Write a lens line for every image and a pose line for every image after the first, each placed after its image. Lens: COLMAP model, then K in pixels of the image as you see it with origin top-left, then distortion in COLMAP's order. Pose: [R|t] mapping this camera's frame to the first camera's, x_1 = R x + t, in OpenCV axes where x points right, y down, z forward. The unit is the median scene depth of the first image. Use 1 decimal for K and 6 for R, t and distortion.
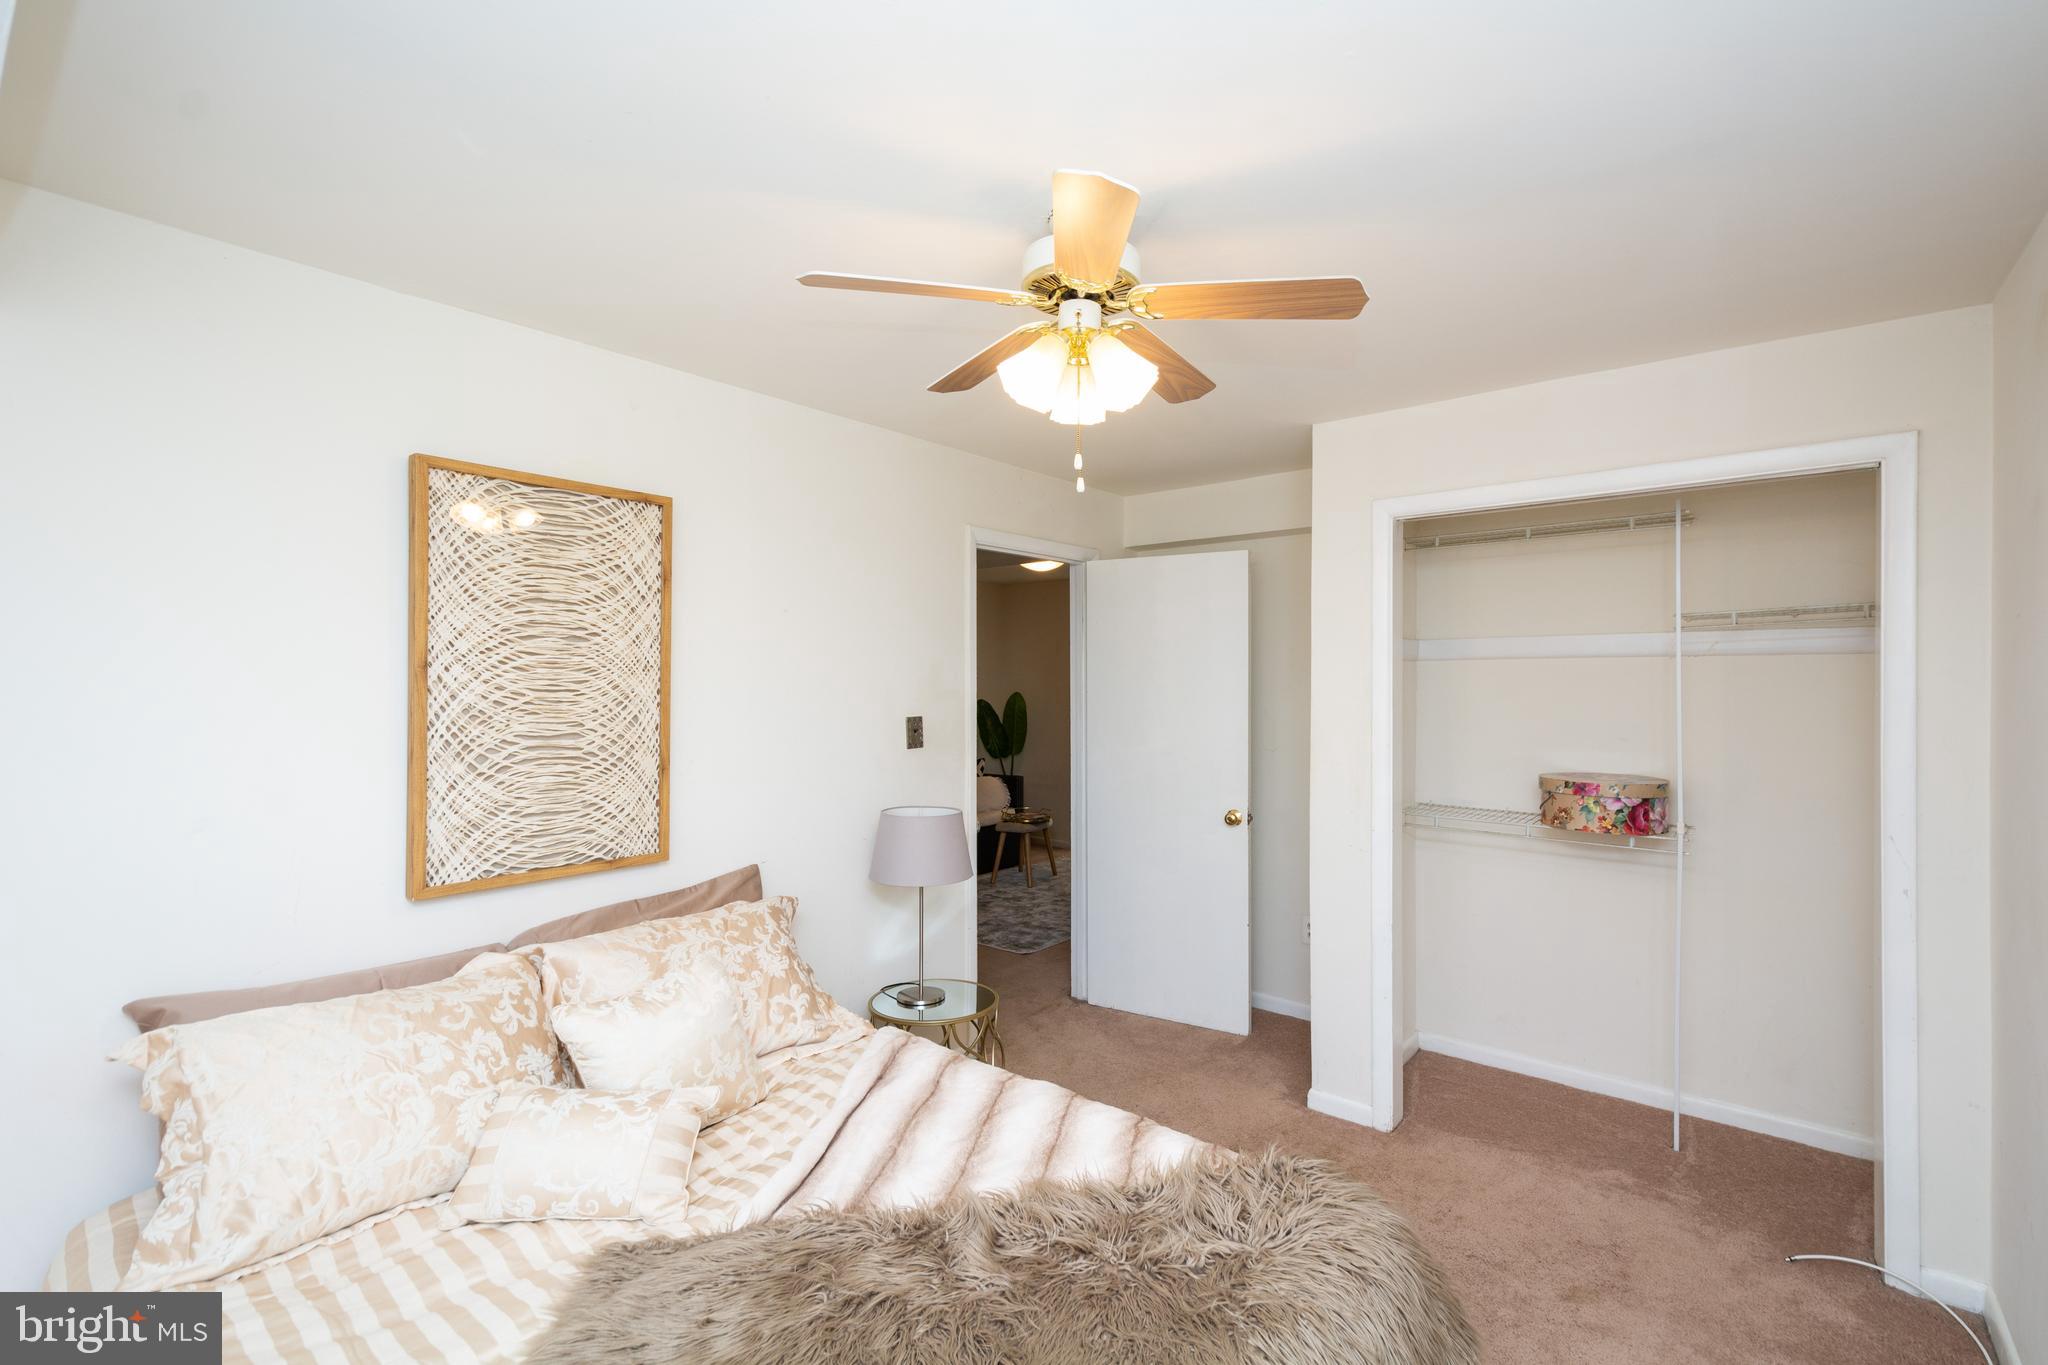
lens RADIAL K [[906.6, 0, 1020.0], [0, 906.6, 681.3], [0, 0, 1]] dist [0.015656, -0.002135]
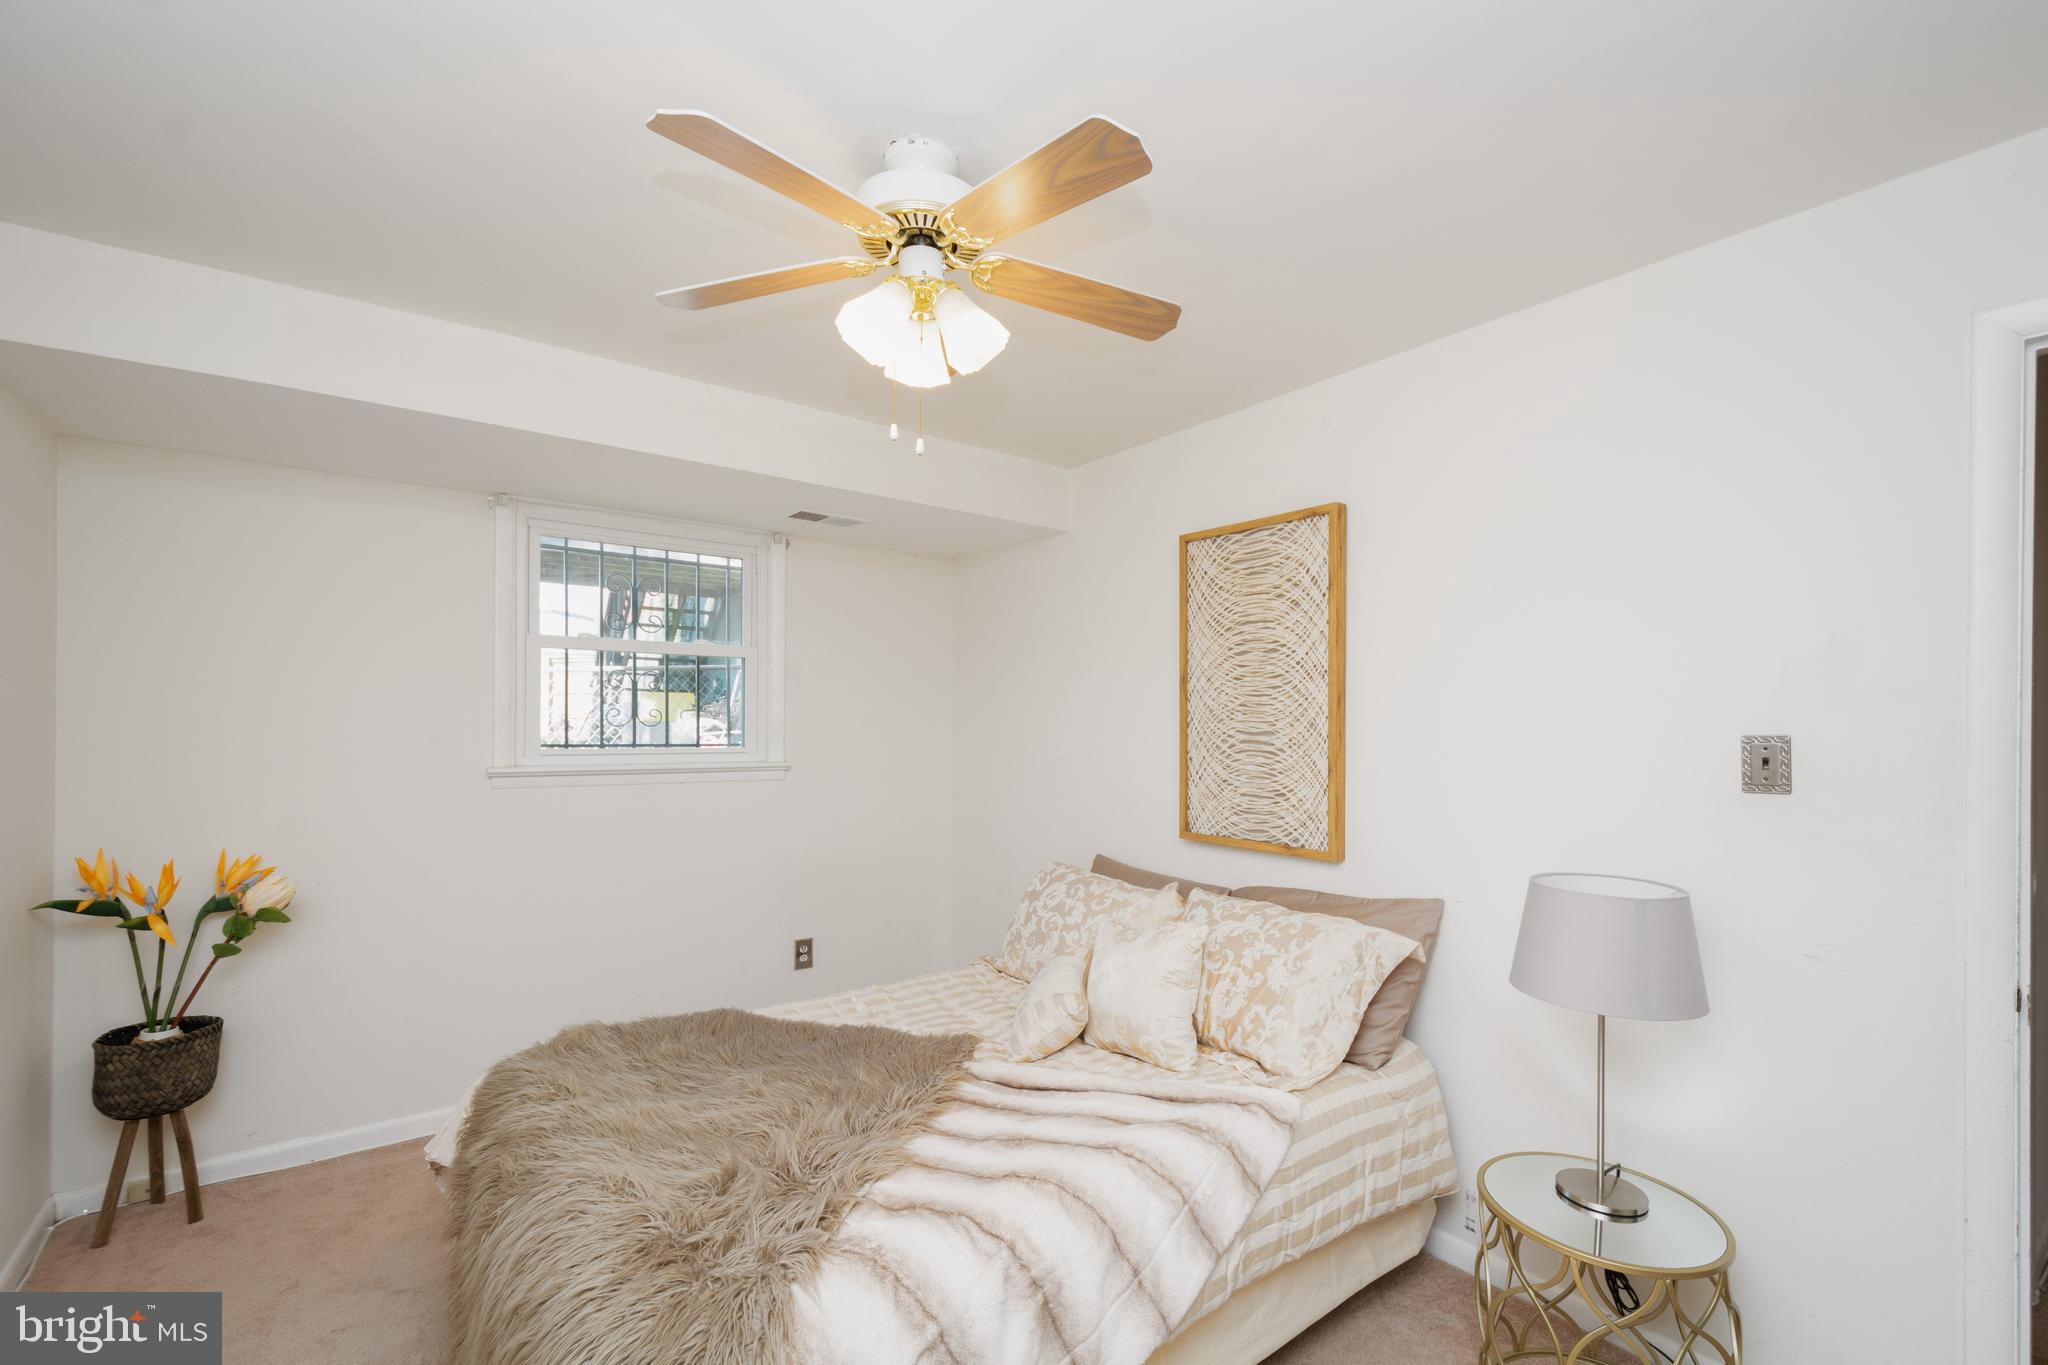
lens RADIAL K [[906.6, 0, 1019.3], [0, 906.6, 704.7], [0, 0, 1]] dist [0.015656, -0.002135]
pose [[-0.232474, -0.008988, -0.972561, 0.732494], [0.001980, 0.999951, -0.009715, 0.033714], [0.972600, -0.004184, -0.232445, 0.965705]]
